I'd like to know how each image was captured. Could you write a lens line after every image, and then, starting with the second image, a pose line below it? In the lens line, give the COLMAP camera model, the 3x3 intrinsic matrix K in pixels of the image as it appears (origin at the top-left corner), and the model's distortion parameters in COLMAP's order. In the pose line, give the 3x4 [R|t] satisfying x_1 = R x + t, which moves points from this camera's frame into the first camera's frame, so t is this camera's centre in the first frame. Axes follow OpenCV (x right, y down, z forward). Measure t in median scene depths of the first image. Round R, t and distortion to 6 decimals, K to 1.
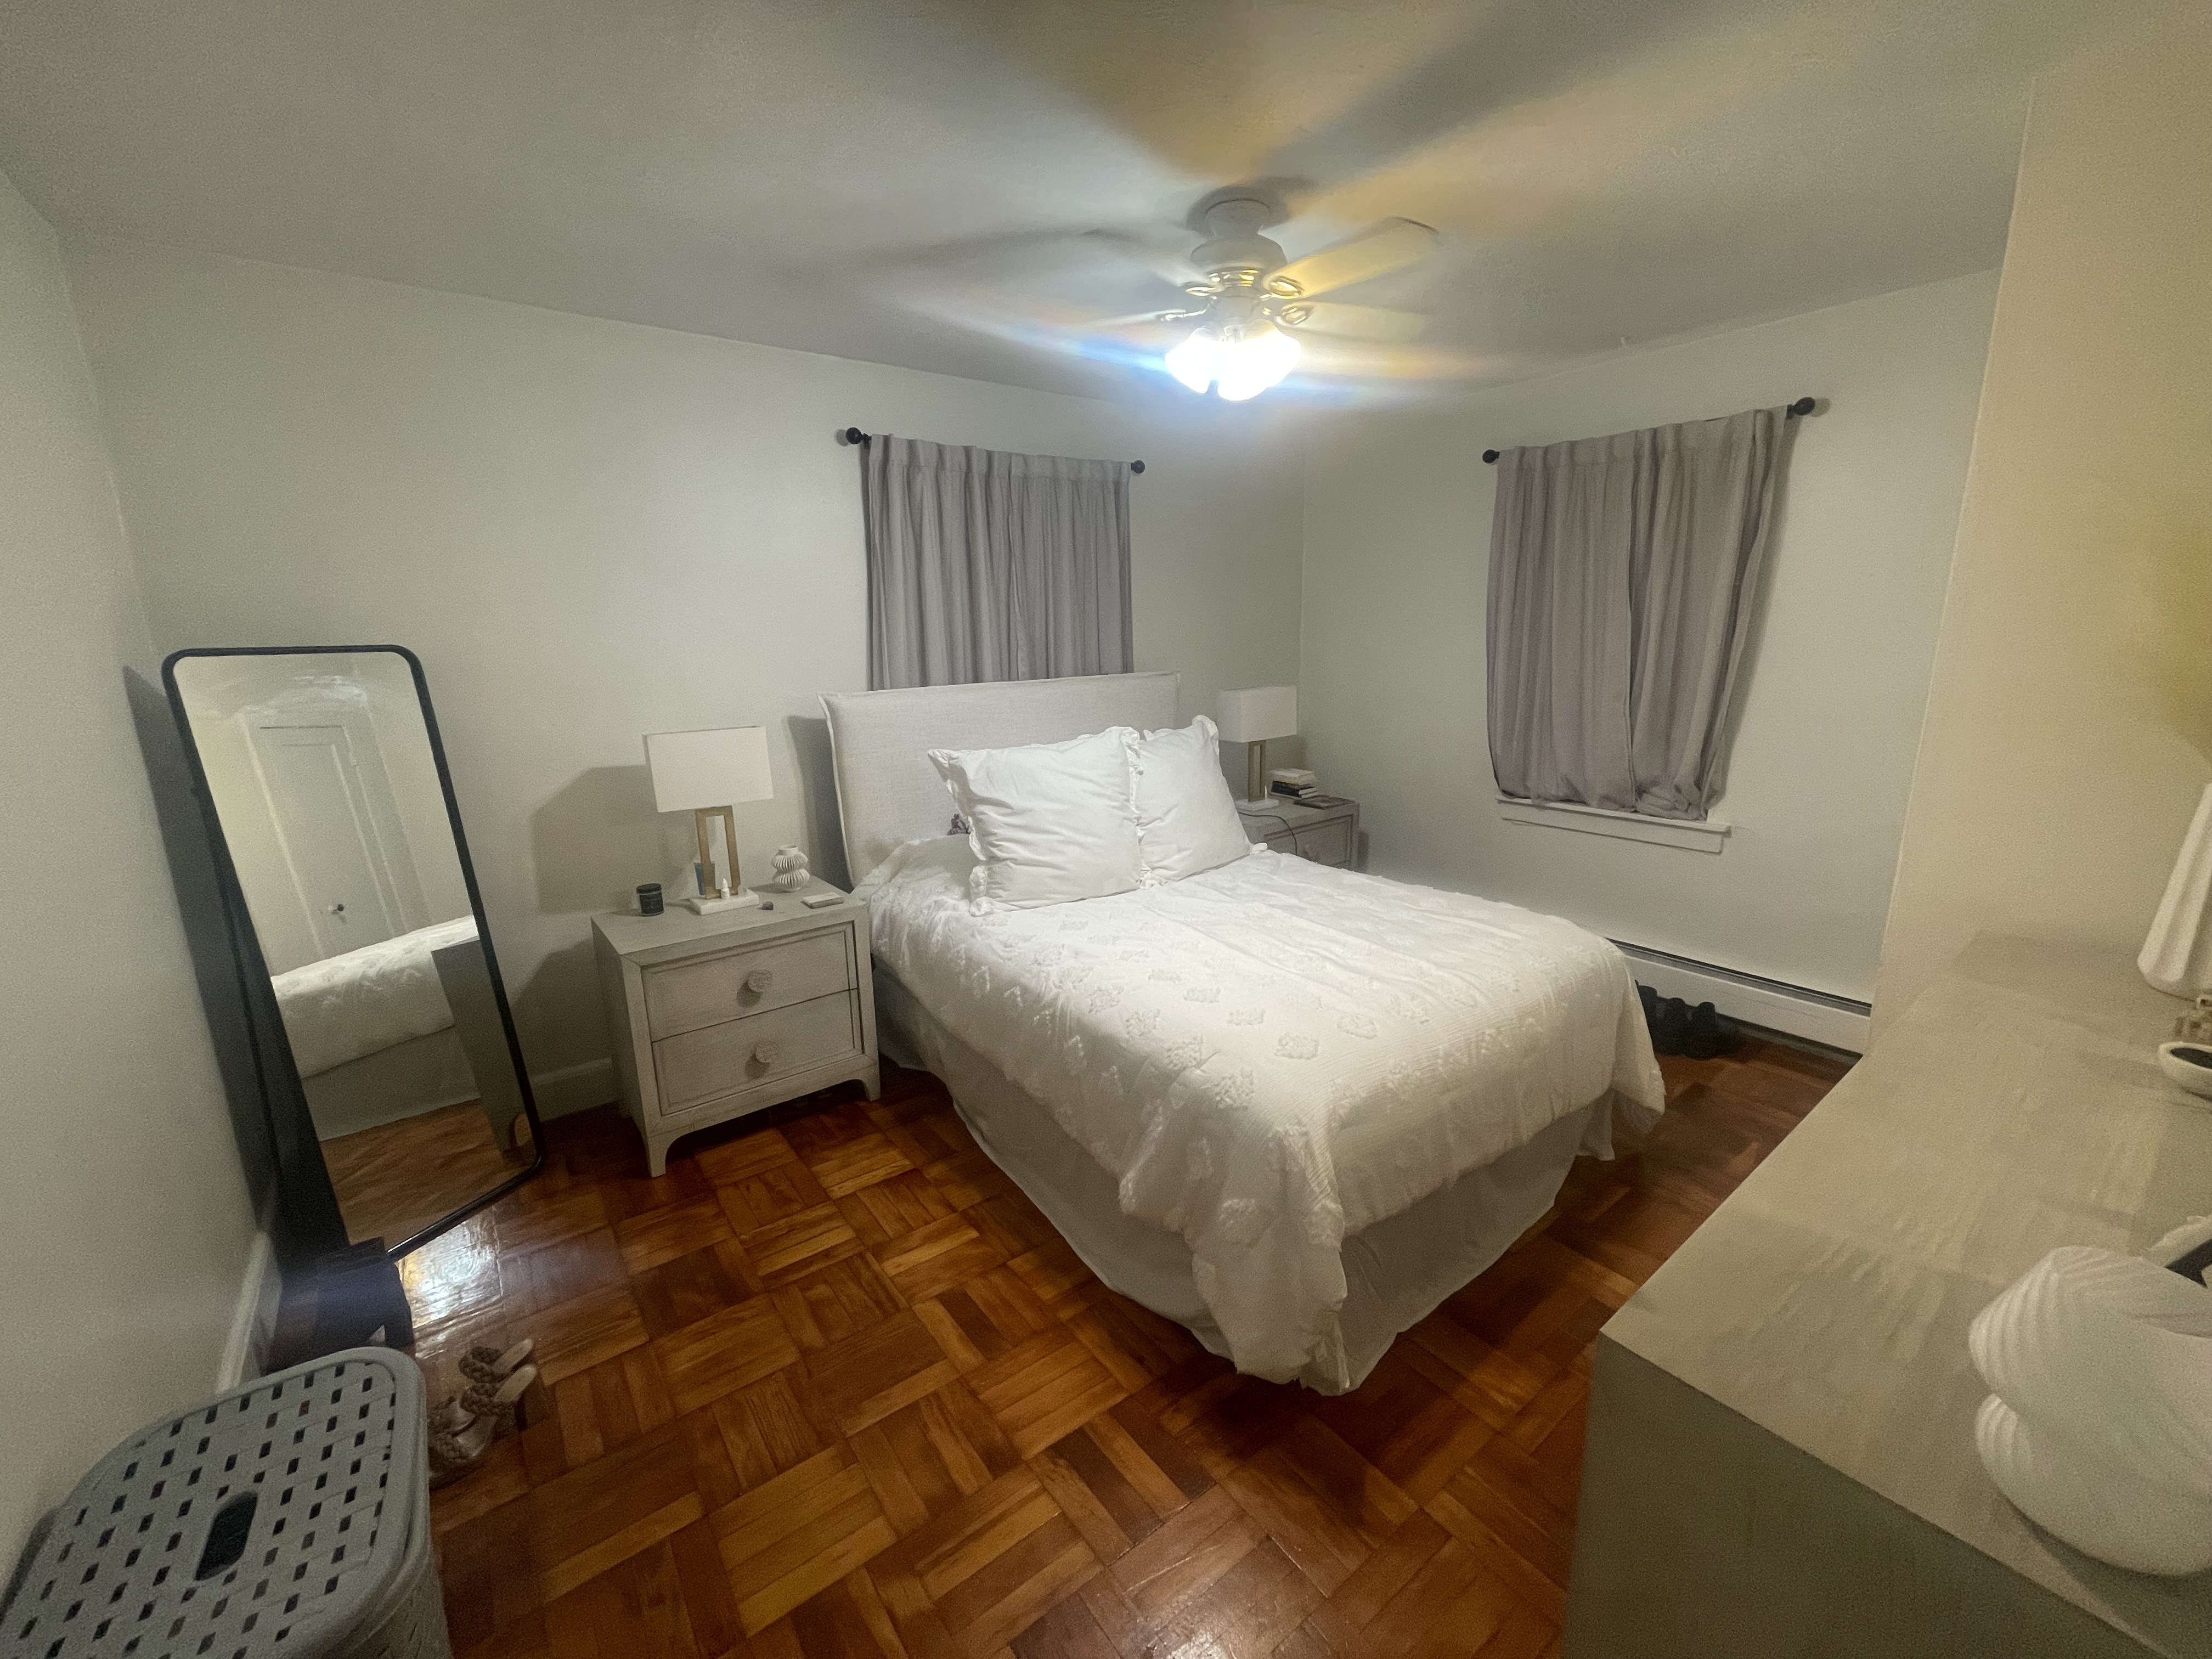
lens RADIAL K [[900.7, 0, 1103.4], [0, 900.7, 827.6], [0, 0, 1]] dist [0.000530, 0.000734]
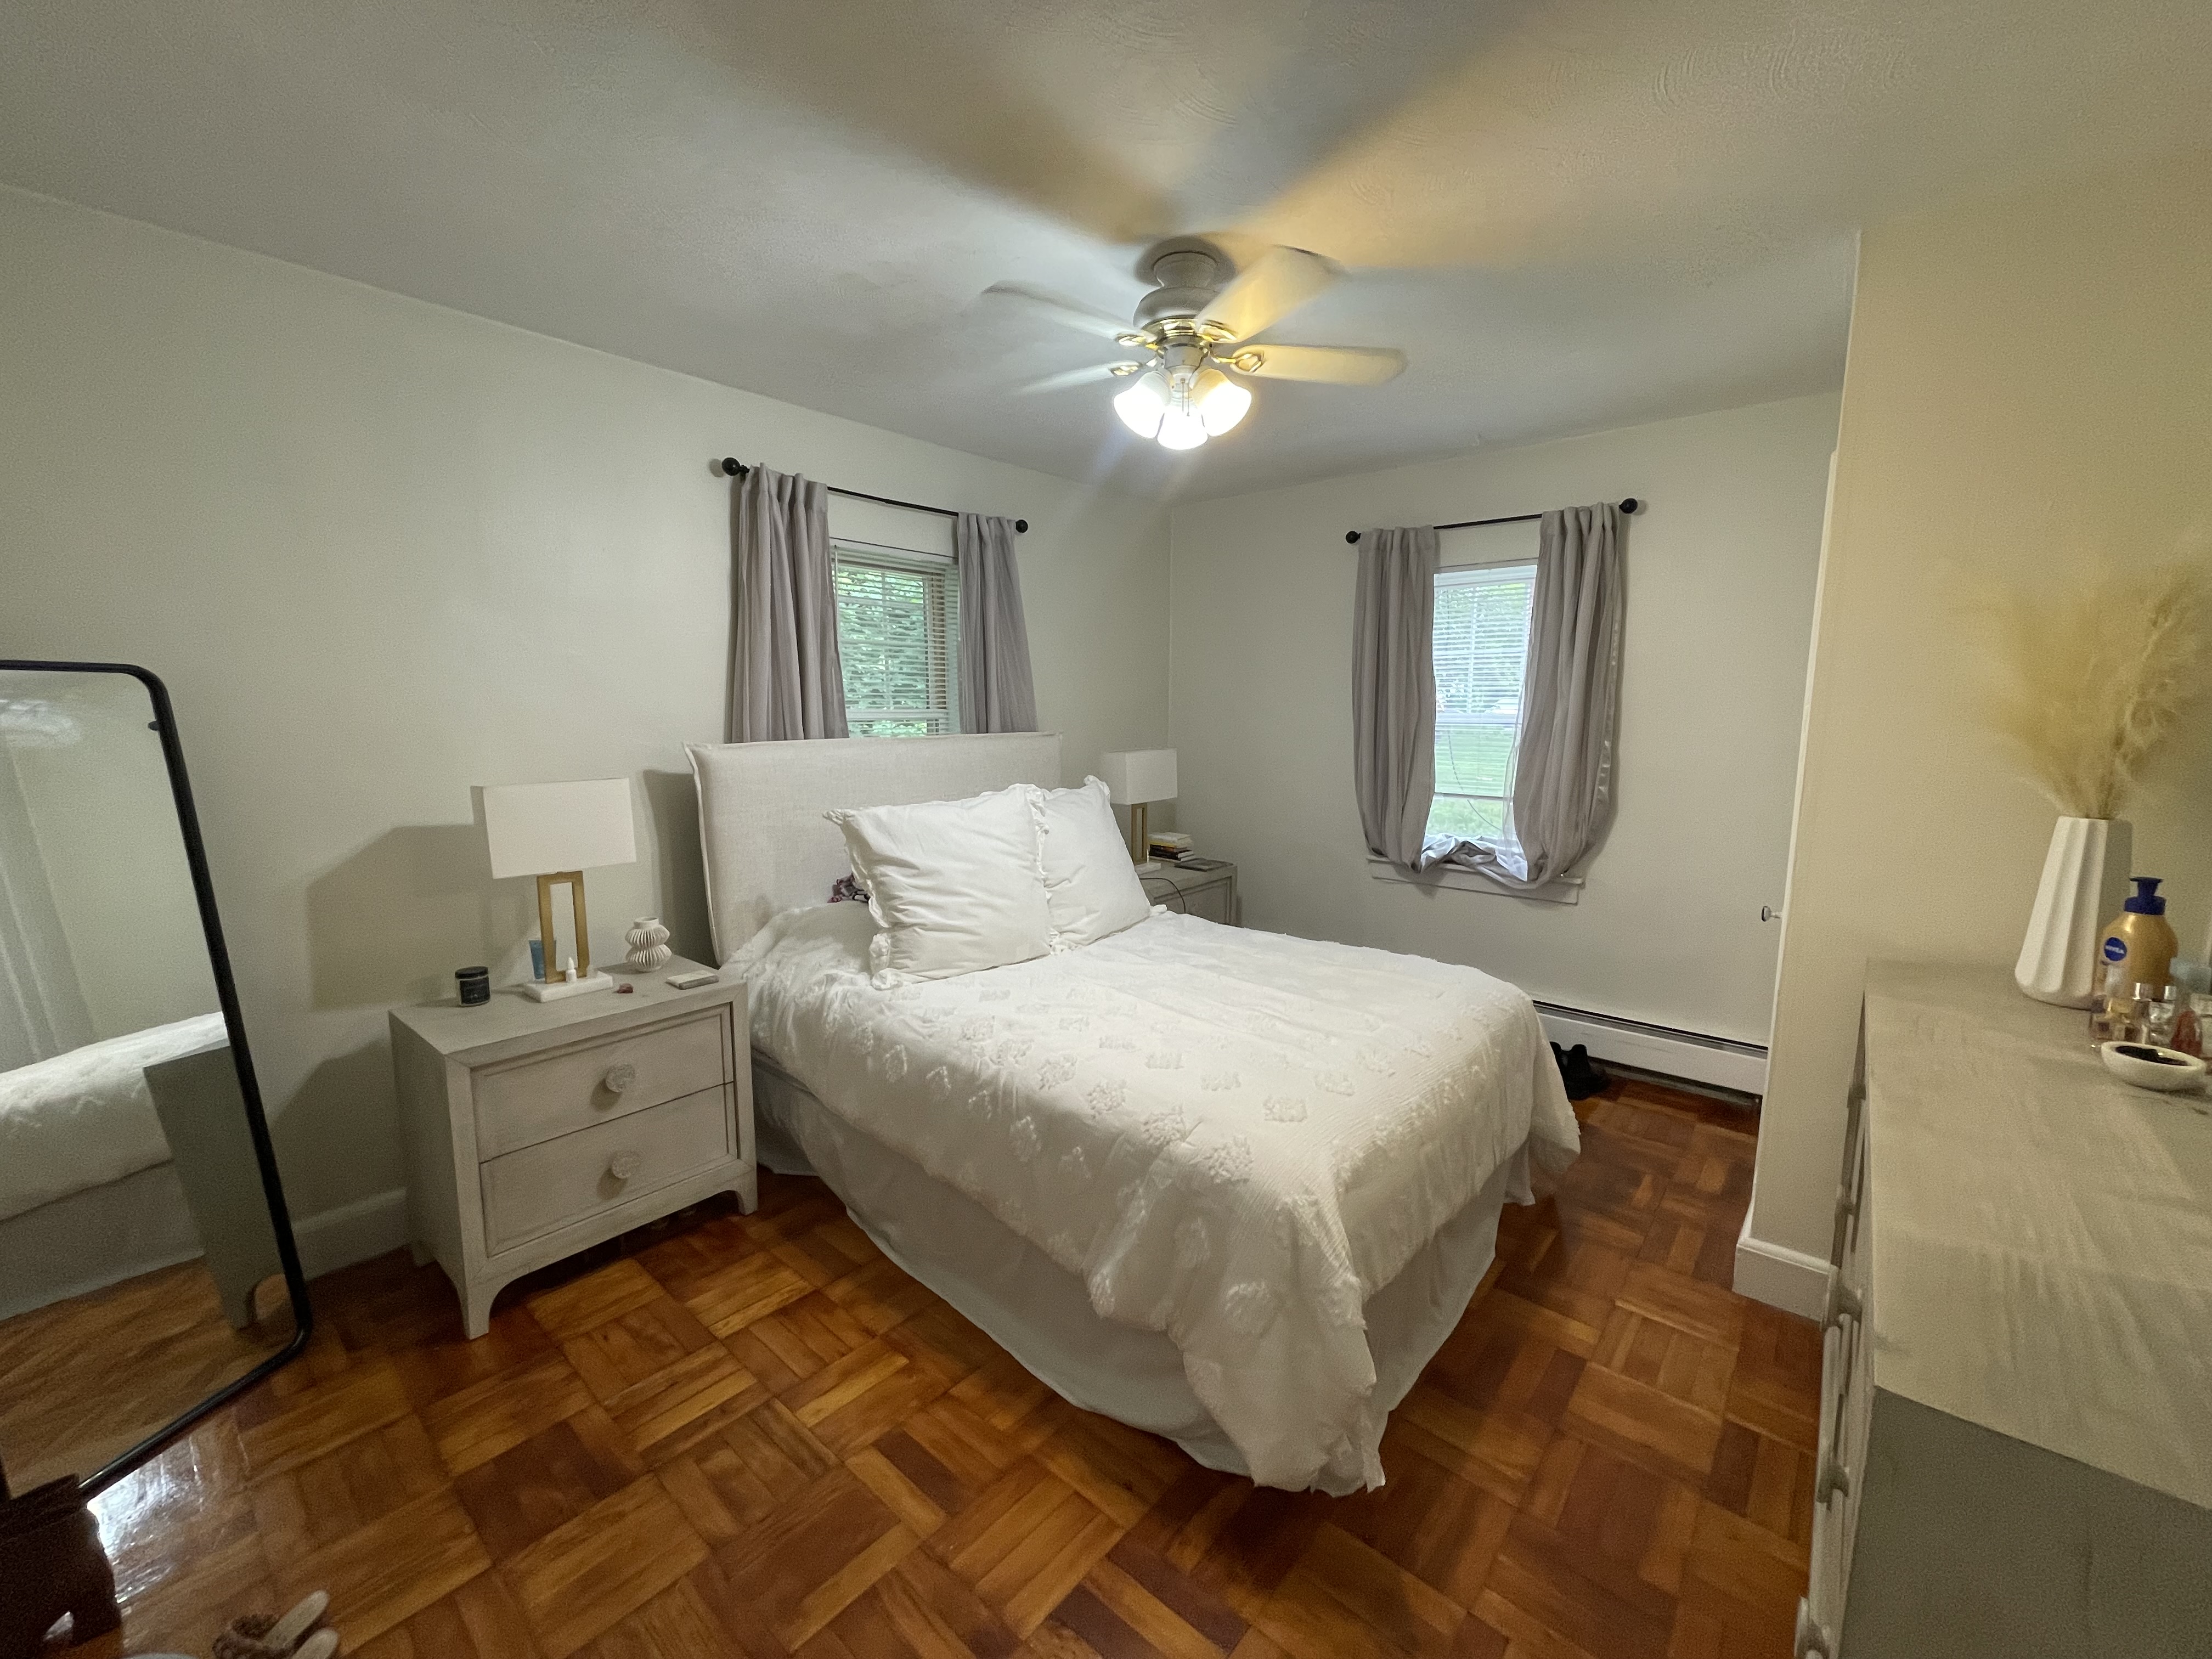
lens RADIAL K [[900.7, 0, 1103.4], [0, 900.7, 827.6], [0, 0, 1]] dist [0.000530, 0.000734]
pose [[0.977578, -0.004331, 0.210529, -0.118739], [0.022270, 0.996308, -0.082915, 0.017559], [-0.209393, 0.085744, 0.974065, 0.070675]]
